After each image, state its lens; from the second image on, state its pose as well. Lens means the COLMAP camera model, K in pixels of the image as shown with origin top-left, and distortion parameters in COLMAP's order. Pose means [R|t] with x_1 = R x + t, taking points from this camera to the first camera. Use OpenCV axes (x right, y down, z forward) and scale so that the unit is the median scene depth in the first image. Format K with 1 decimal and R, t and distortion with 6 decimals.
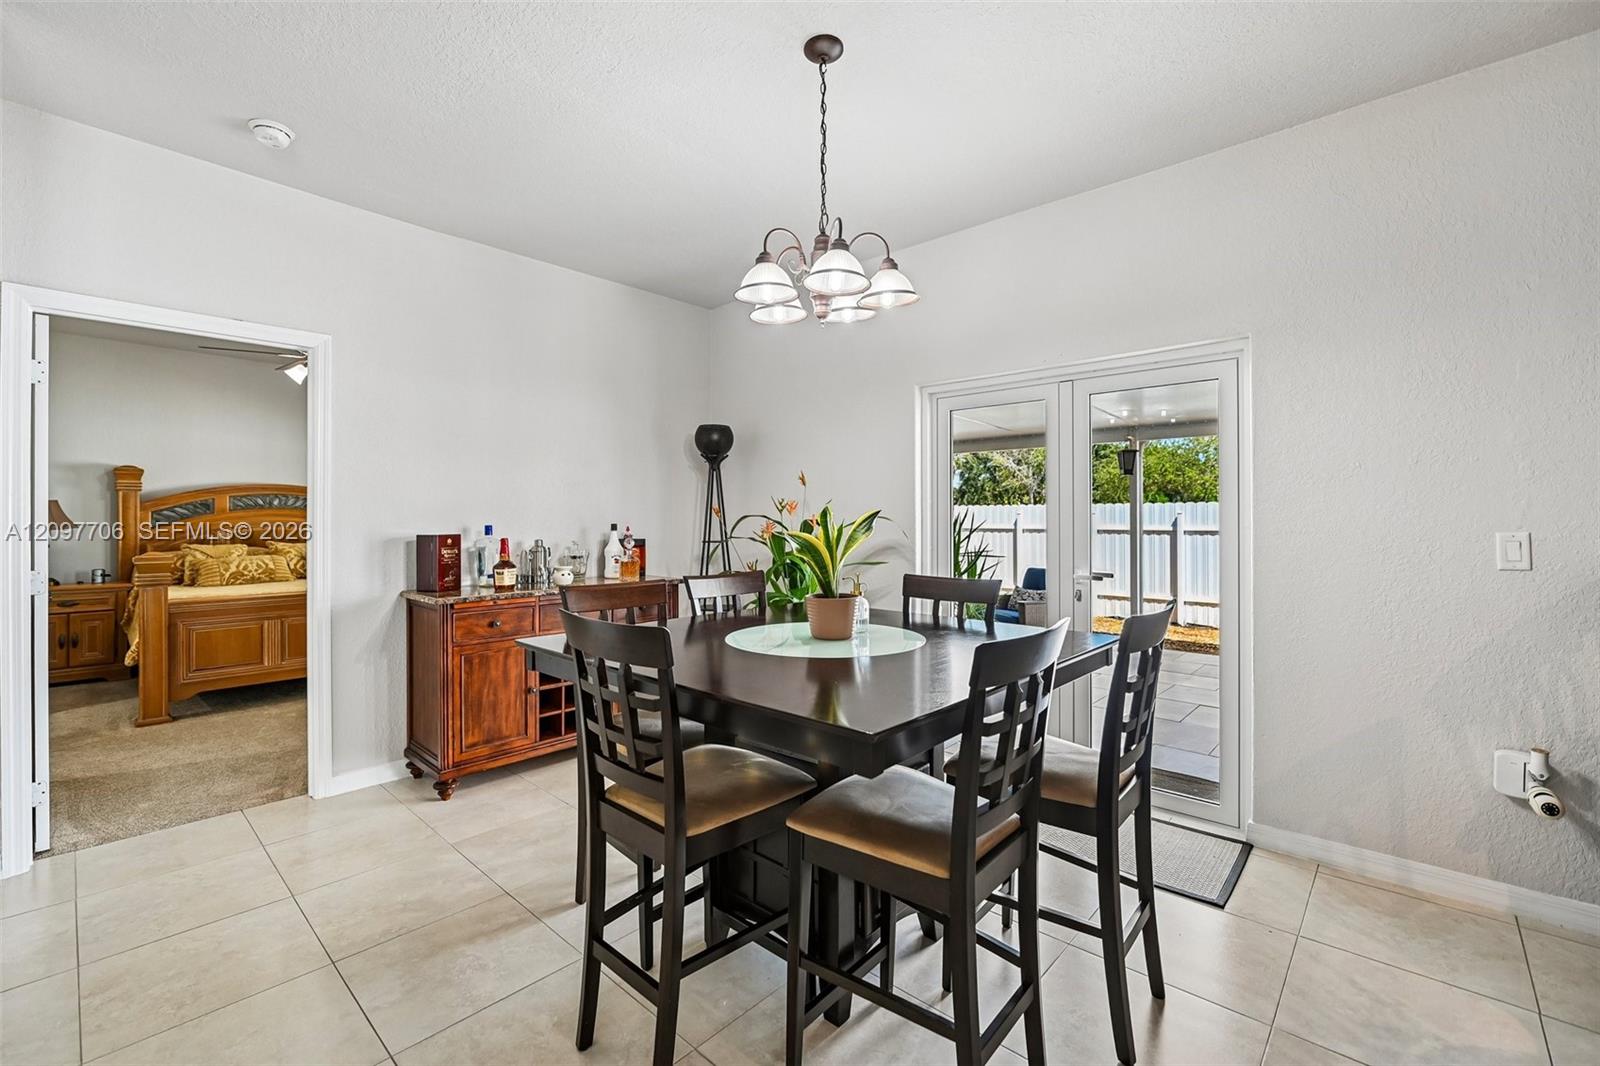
lens RADIAL K [[677.5, 0, 798.9], [0, 677.5, 517.4], [0, 0, 1]] dist [-0.008100, -0.000209]
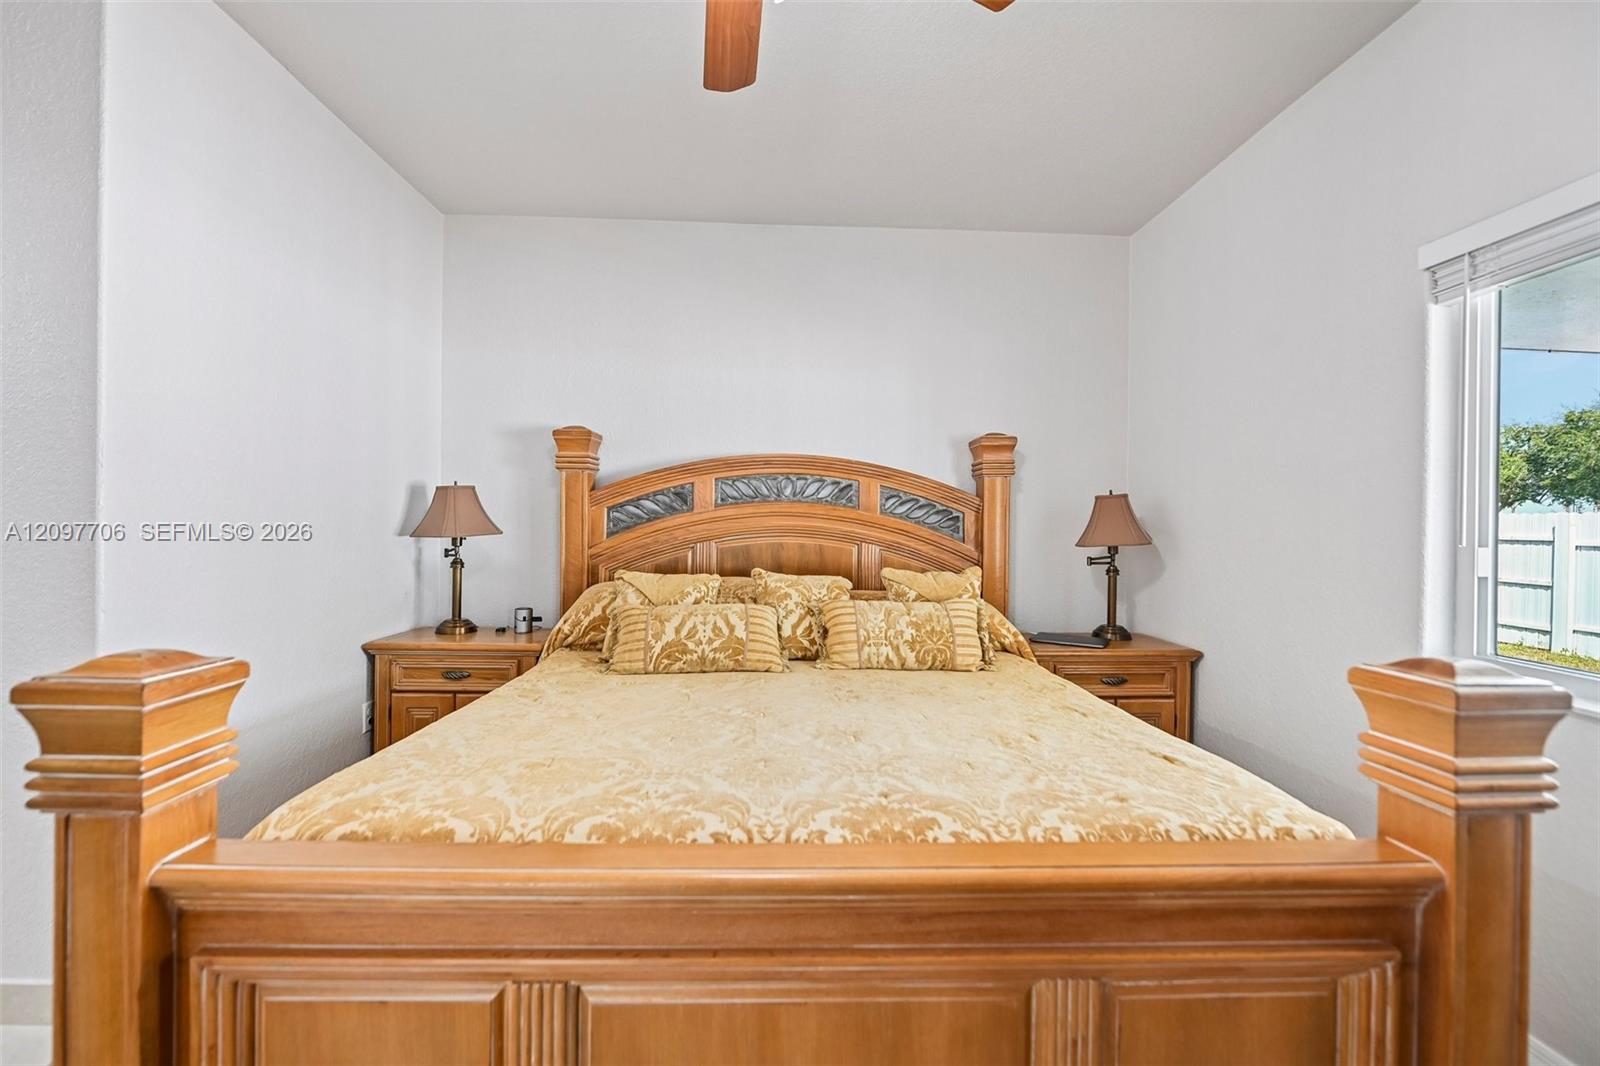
lens RADIAL K [[646.4, 0, 801.6], [0, 646.4, 528.2], [0, 0, 1]] dist [-0.010878, -0.000219]
pose [[0.699013, 0.012851, -0.714993, -0.478083], [-0.010685, 0.999915, 0.007527, 0.003500], [0.715029, 0.002378, 0.699091, 0.762317]]
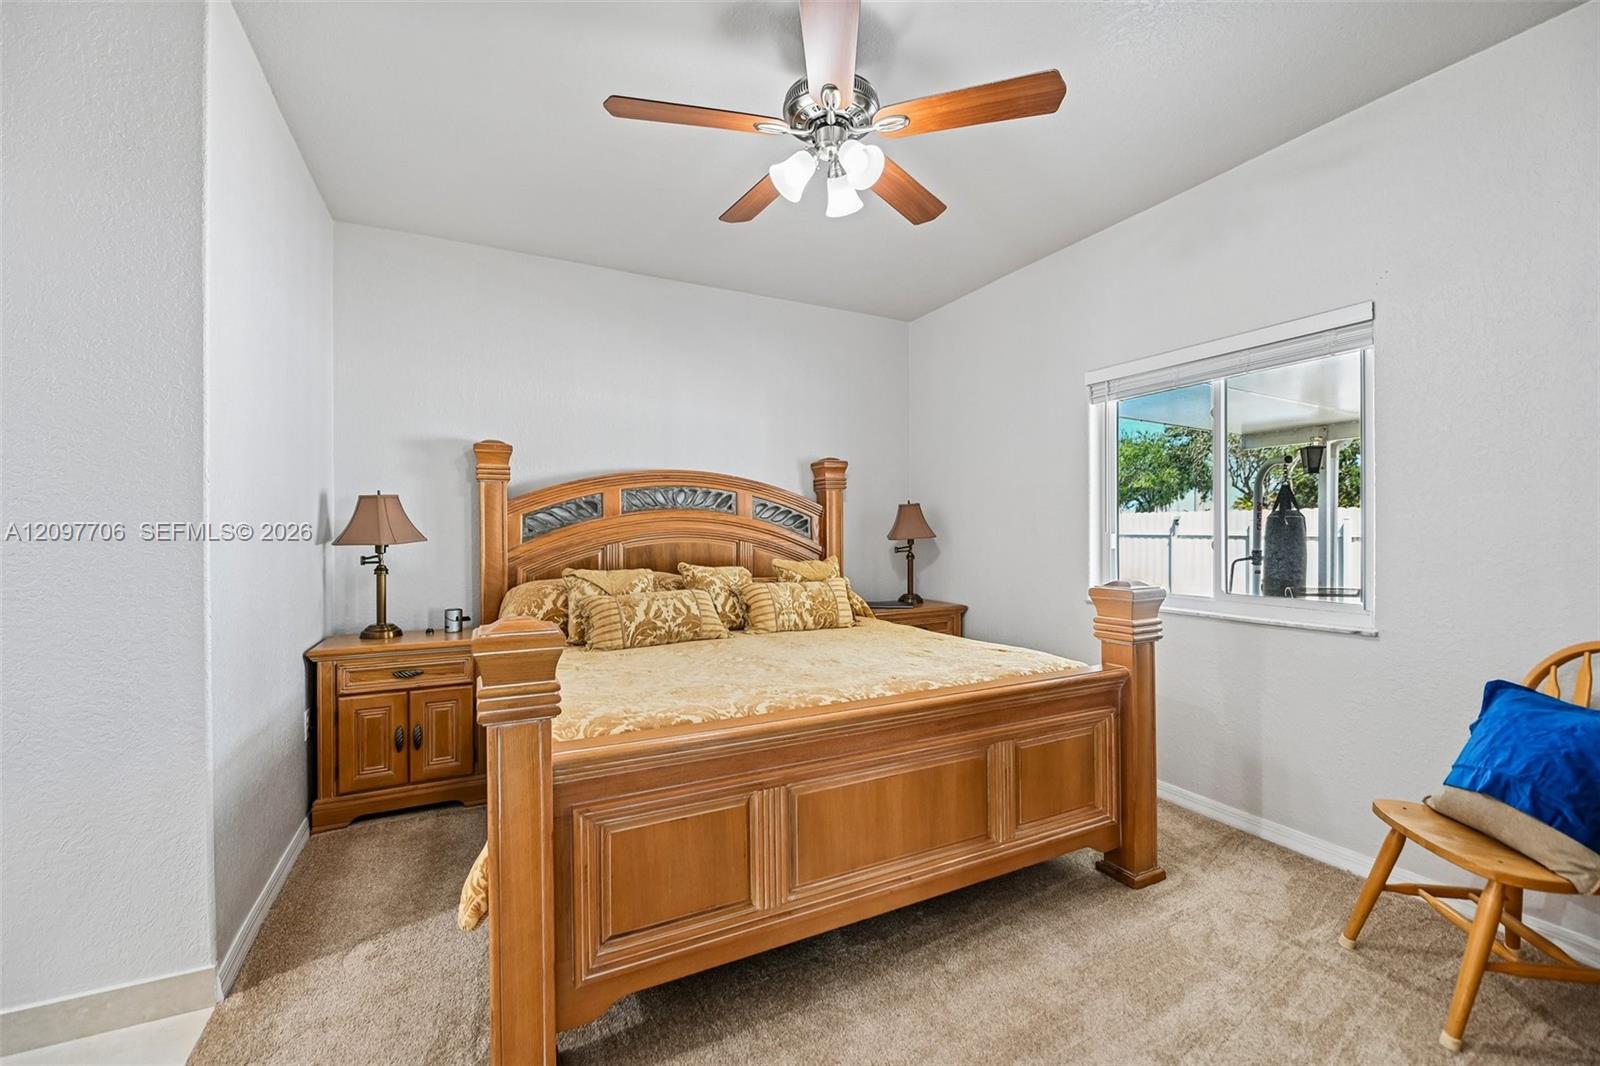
lens RADIAL K [[639.0, 0, 798.1], [0, 639.0, 527.6], [0, 0, 1]] dist [-0.009681, -0.000188]
pose [[0.933121, -0.003417, -0.359546, -0.528476], [0.004196, 0.999990, 0.001387, 0.004008], [0.359538, -0.002803, 0.933126, 0.556667]]
